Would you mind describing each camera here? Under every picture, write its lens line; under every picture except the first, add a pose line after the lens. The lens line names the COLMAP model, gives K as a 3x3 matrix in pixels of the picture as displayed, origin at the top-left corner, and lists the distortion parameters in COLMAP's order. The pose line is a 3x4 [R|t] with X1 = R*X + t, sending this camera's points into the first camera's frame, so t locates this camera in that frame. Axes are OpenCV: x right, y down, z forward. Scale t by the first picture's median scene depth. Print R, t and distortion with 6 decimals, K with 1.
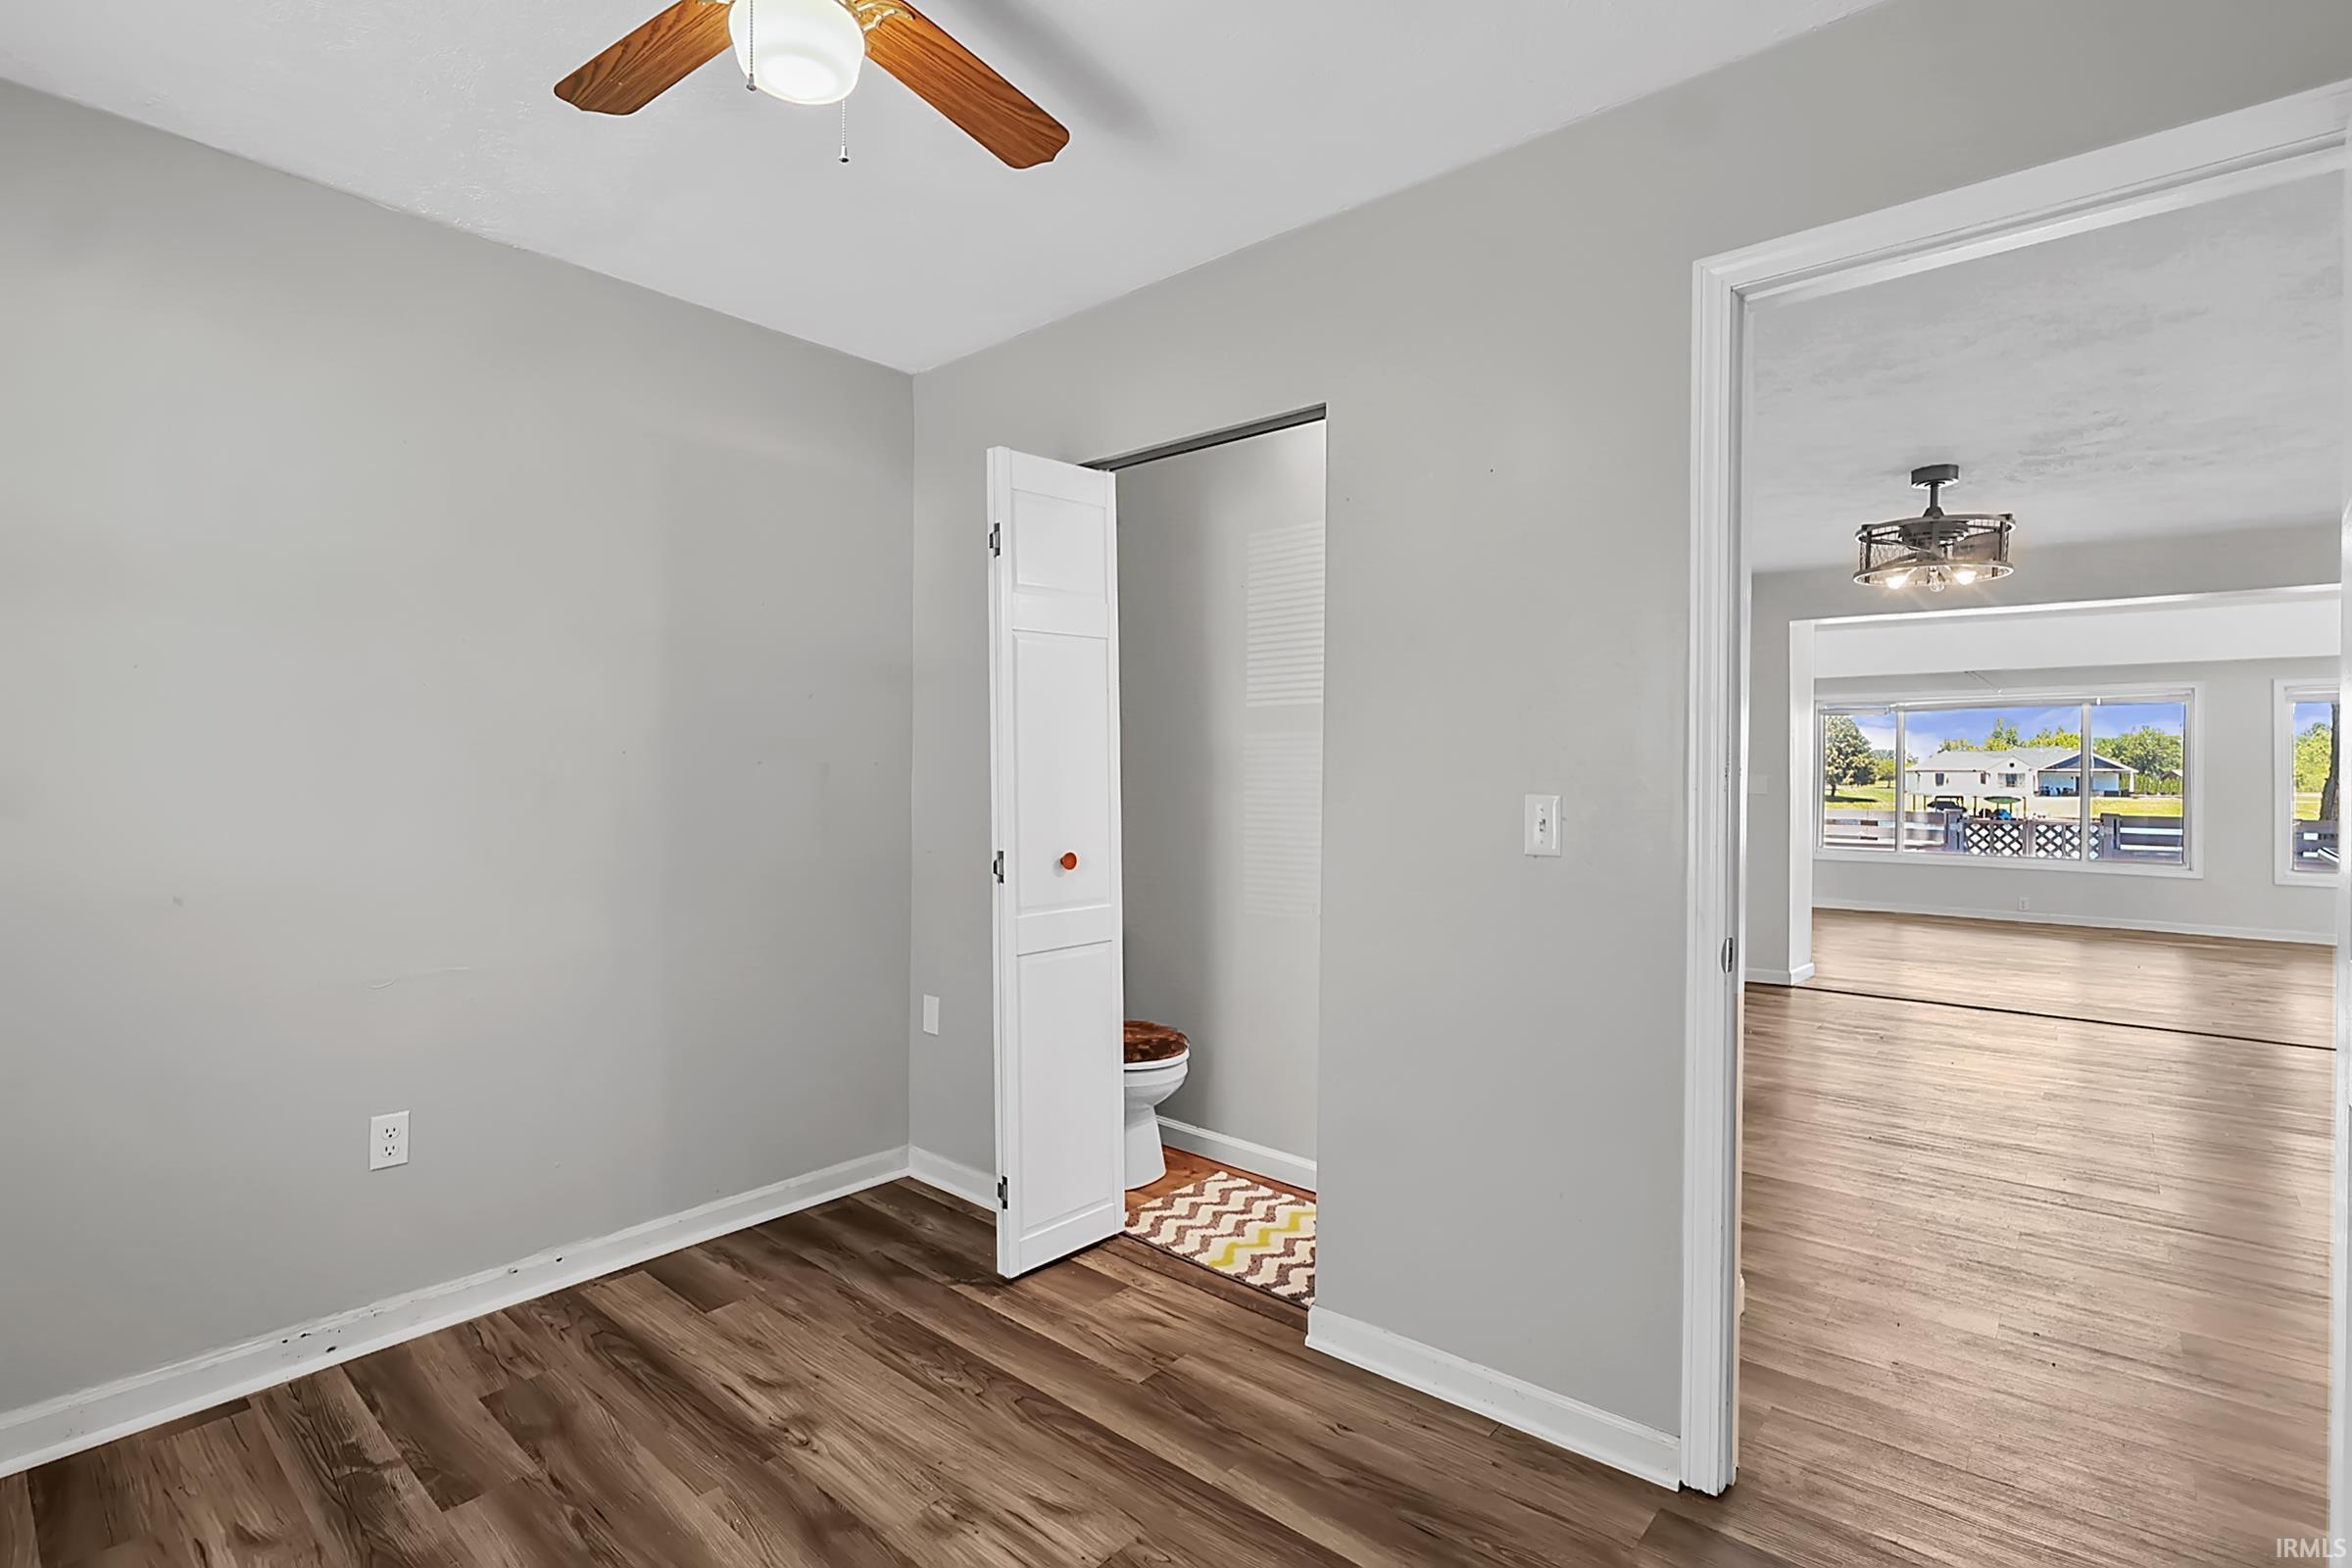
lens RADIAL K [[1093.9, 0, 1178.1], [0, 1093.9, 769.1], [0, 0, 1]] dist [0.001866, 0.005564]
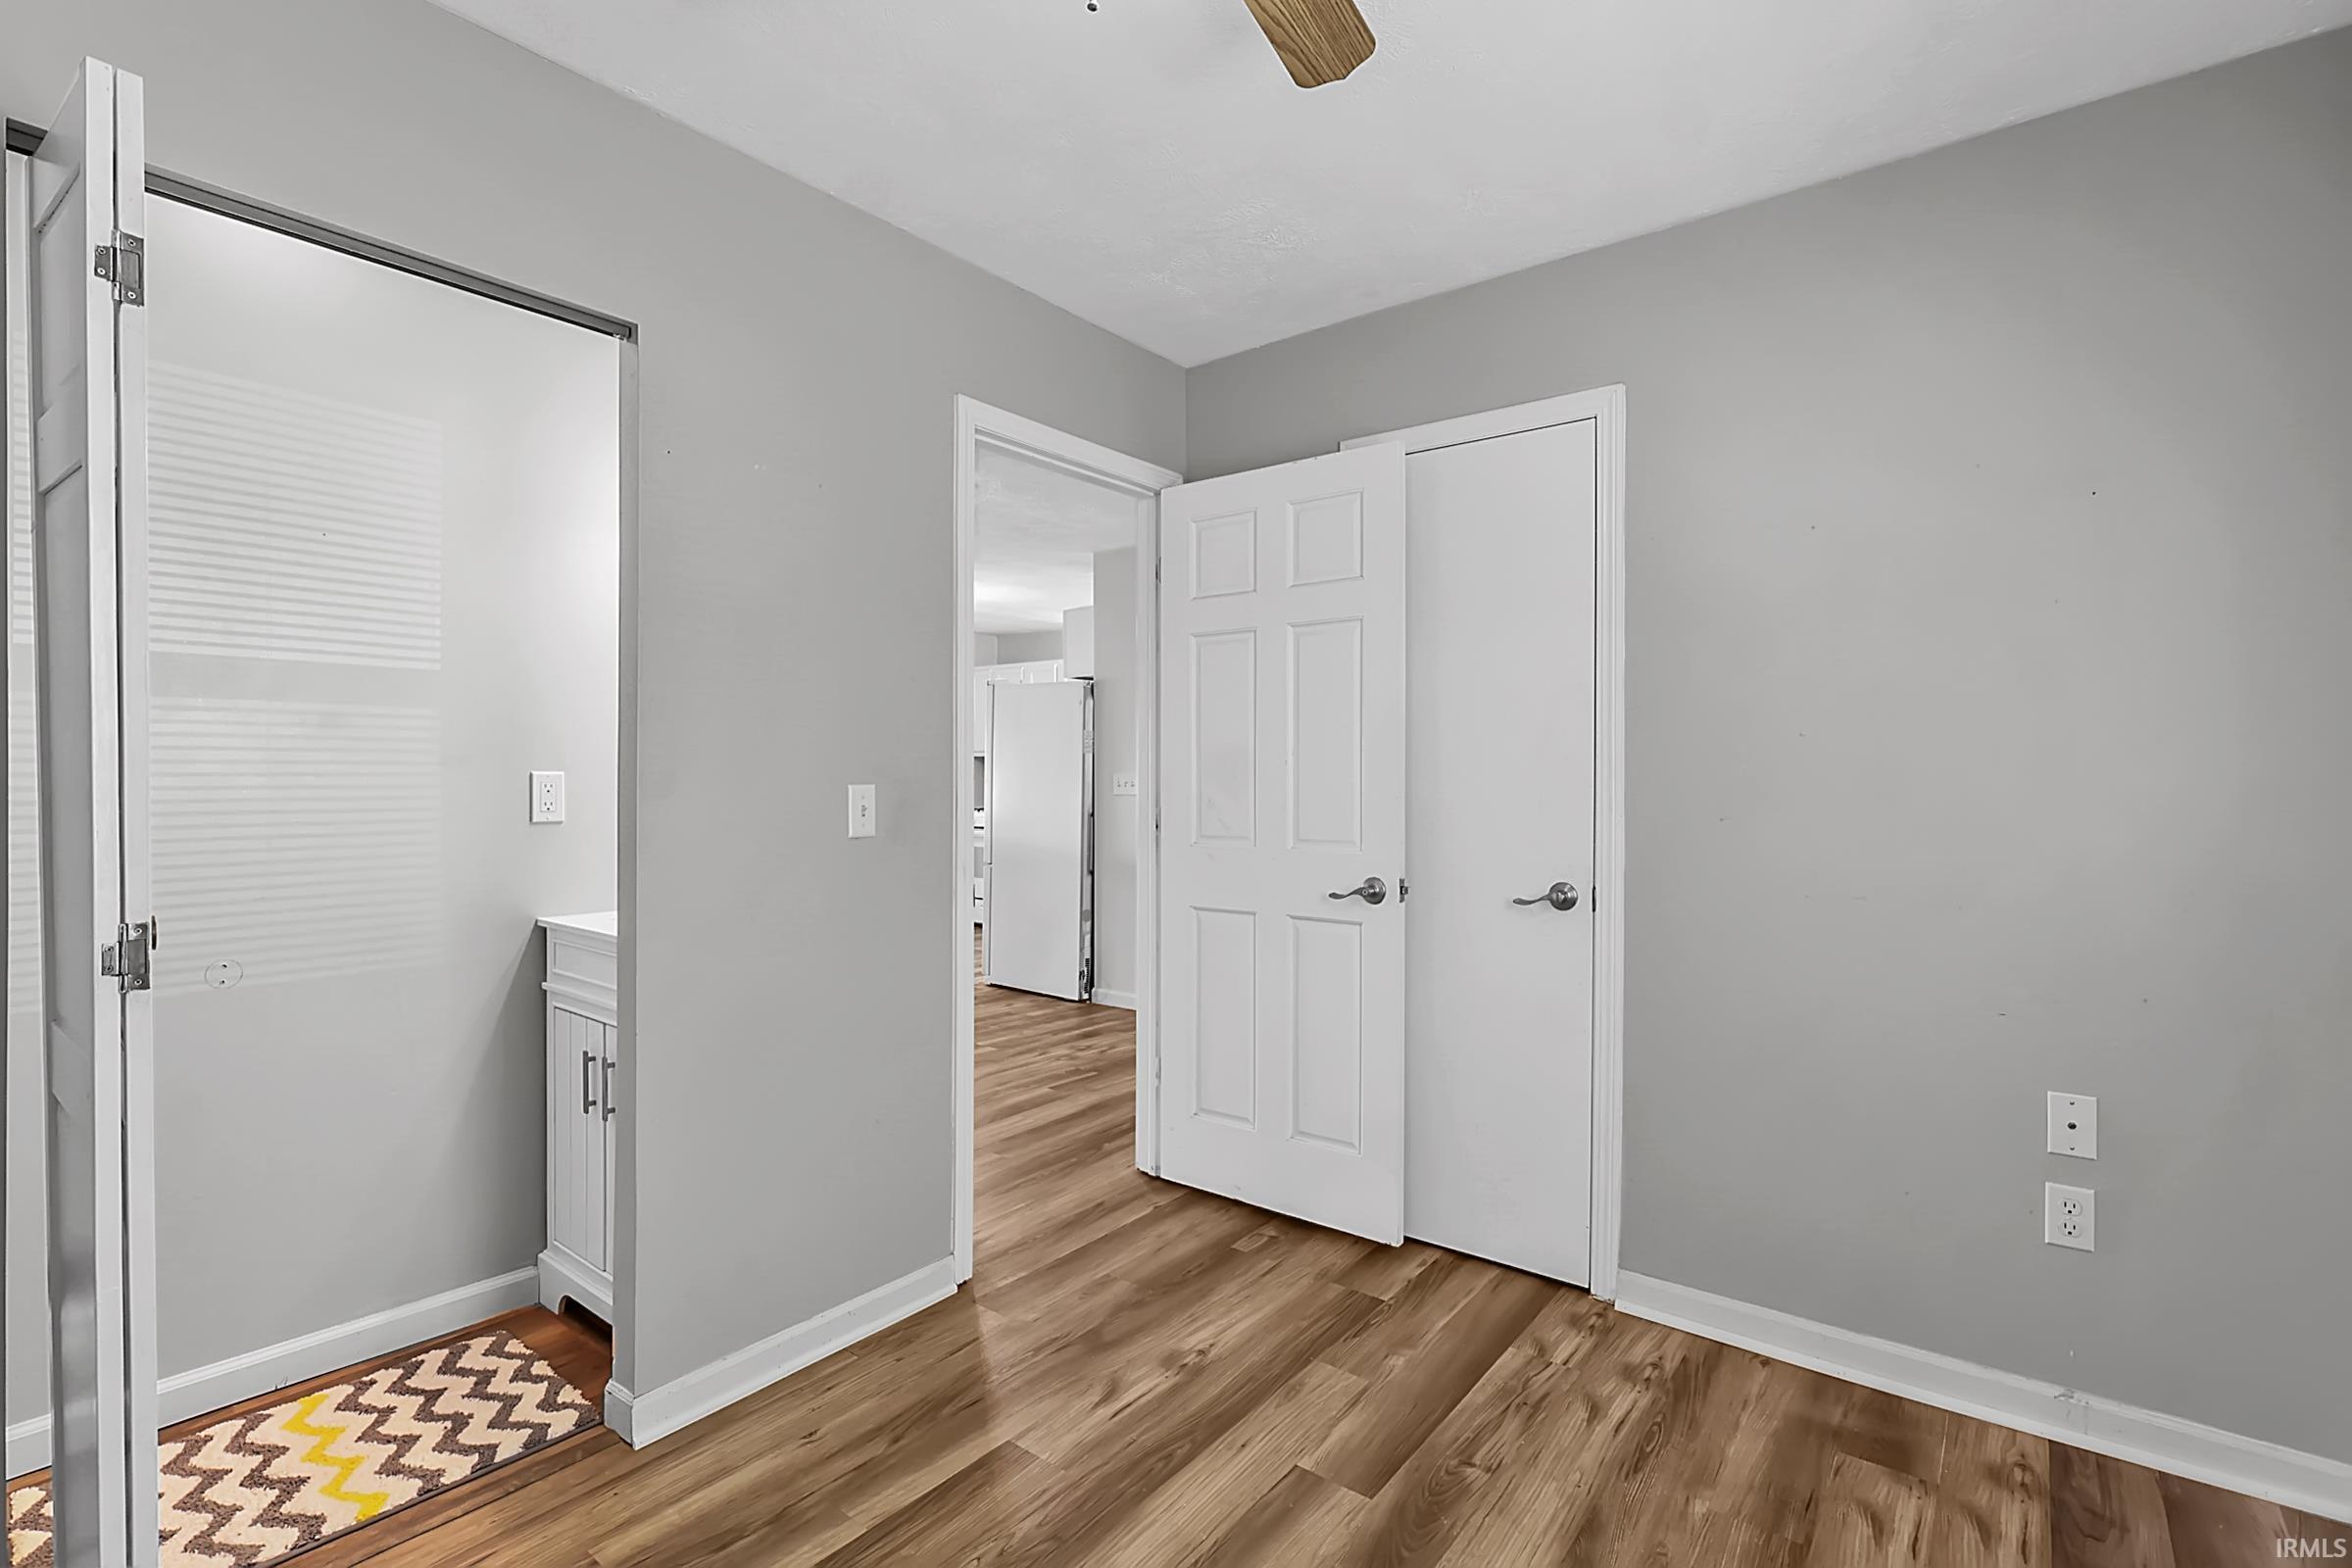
lens RADIAL K [[1093.9, 0, 1163.8], [0, 1093.9, 775.9], [0, 0, 1]] dist [0.001866, 0.005564]
pose [[-0.016414, -0.018502, 0.999694, -0.759522], [-0.012899, 0.999749, 0.018291, -0.010953], [-0.999782, -0.012594, -0.016649, 0.649750]]
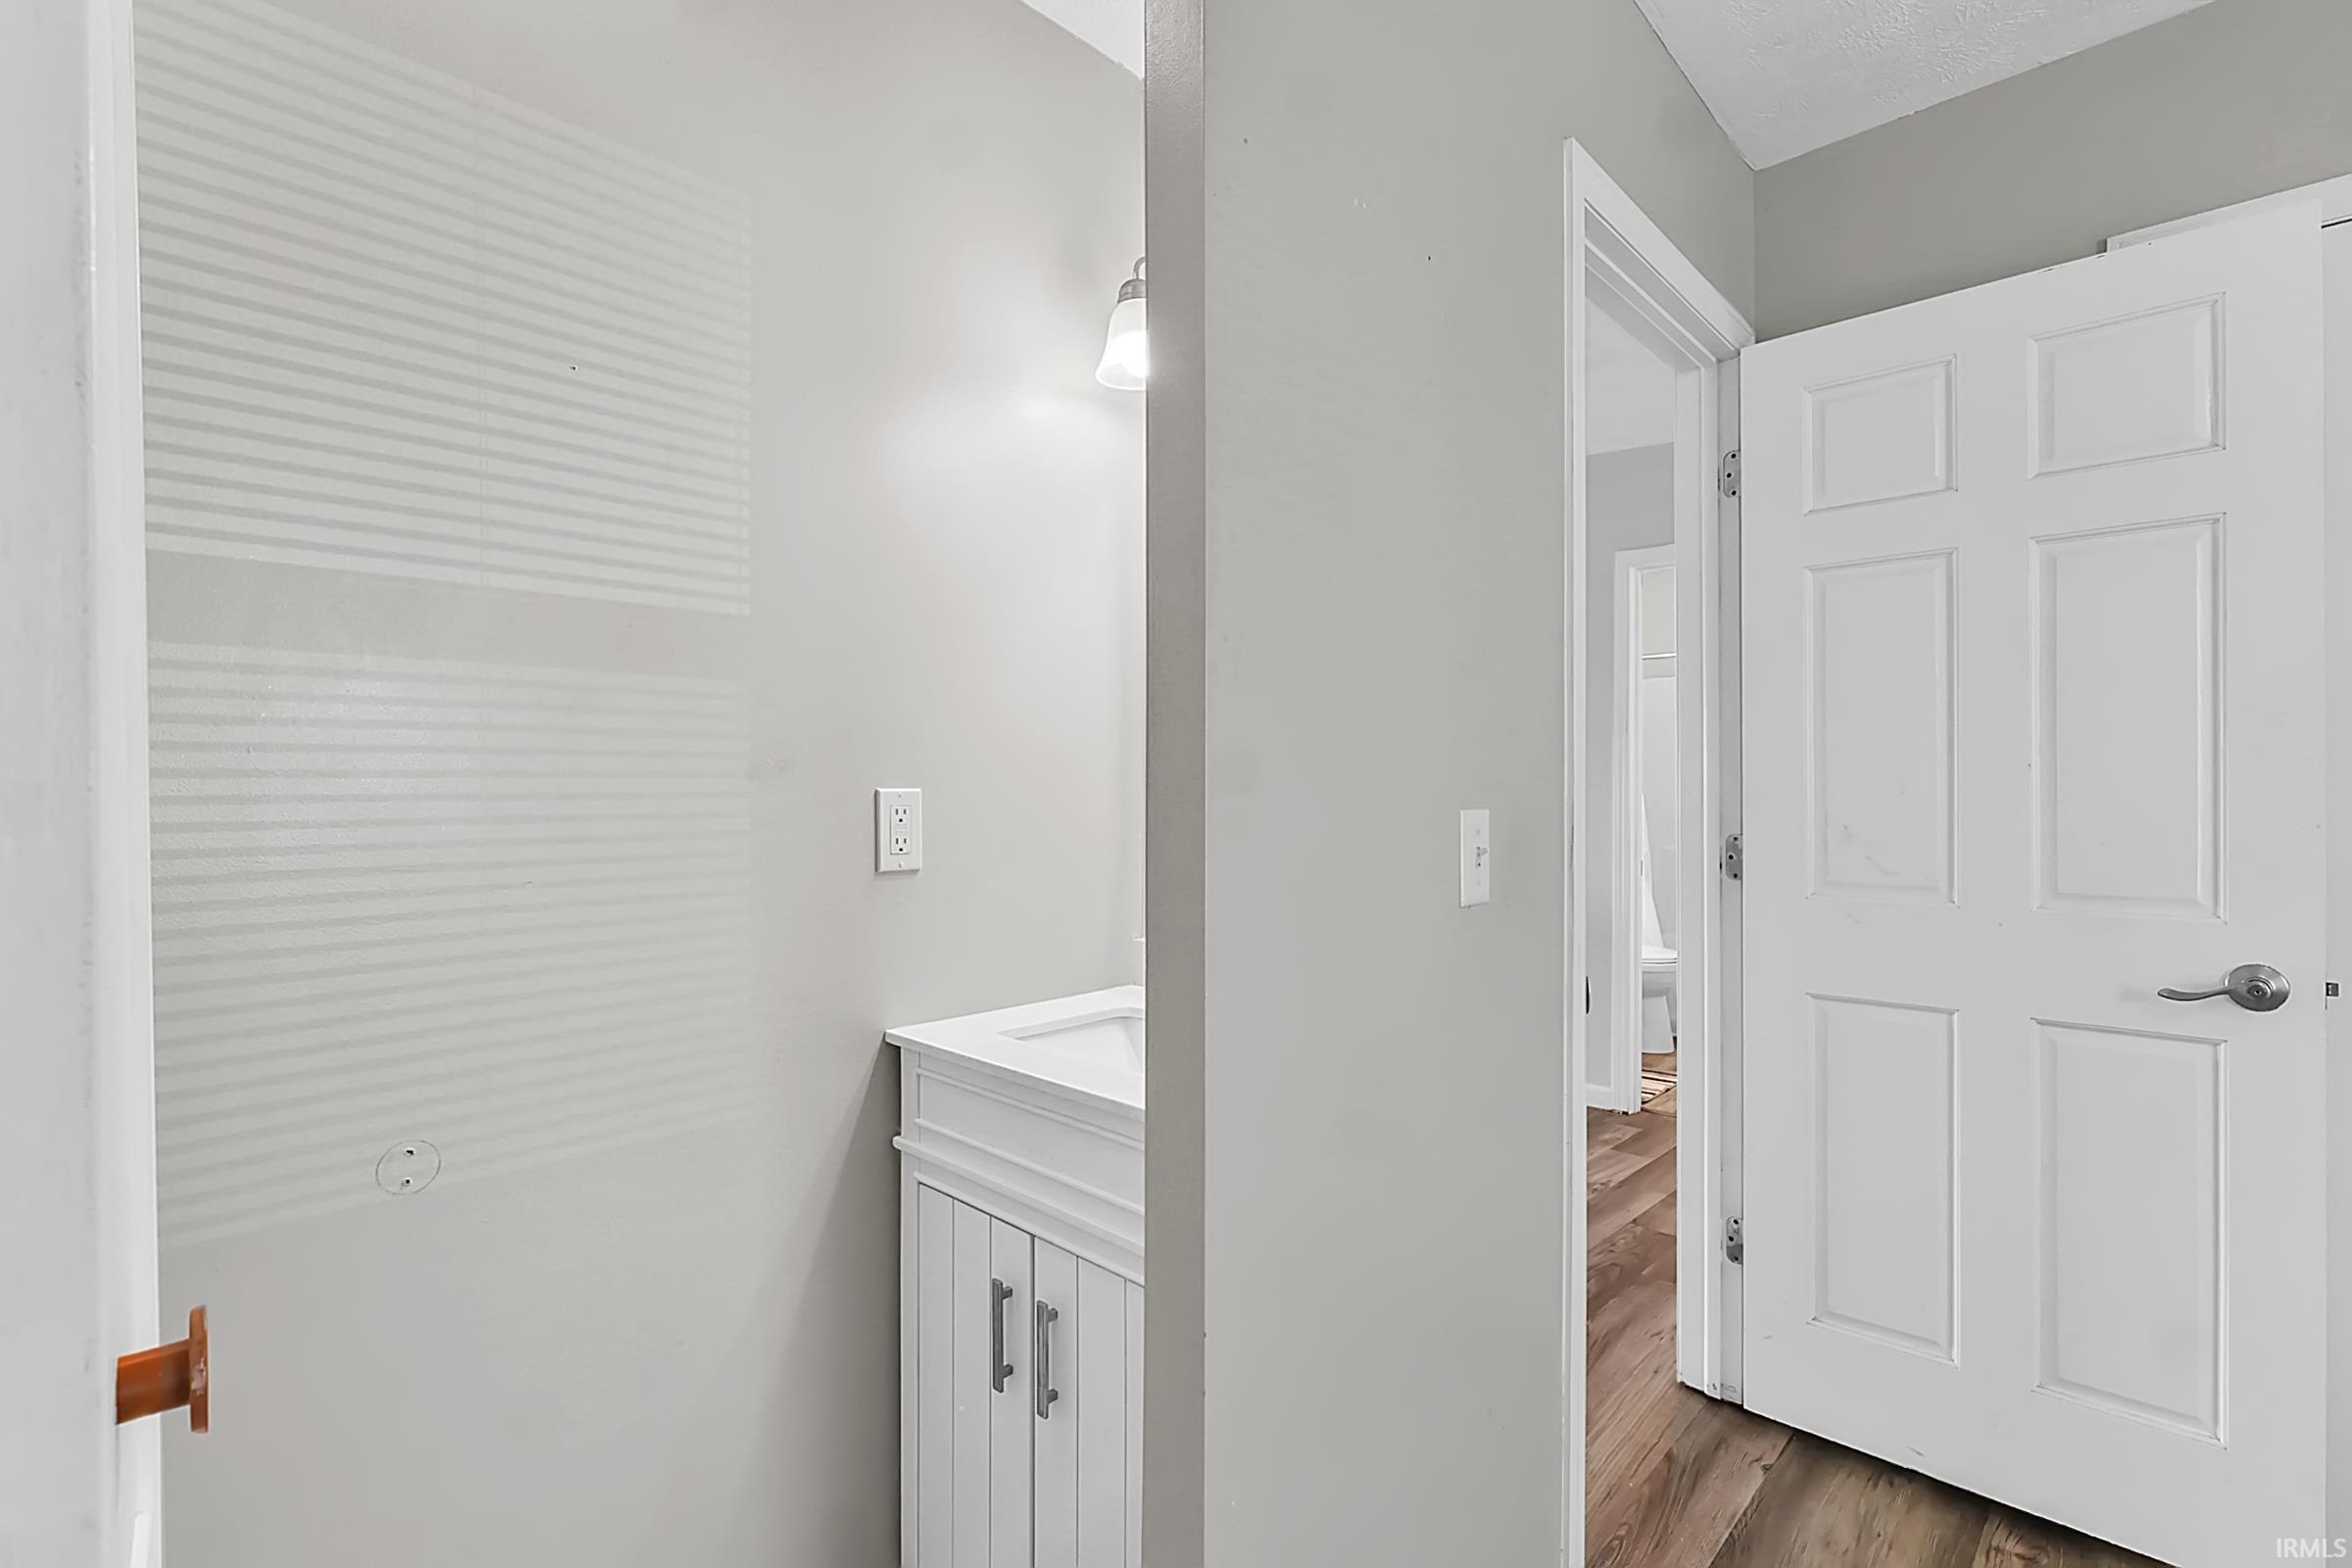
lens RADIAL K [[1093.9, 0, 1171.6], [0, 1093.9, 780.6], [0, 0, 1]] dist [0.001866, 0.005564]
pose [[0.074133, -0.014468, 0.997143, -0.290415], [-0.006649, 0.999865, 0.015002, -0.002596], [-0.997226, -0.007742, 0.074027, 1.044897]]
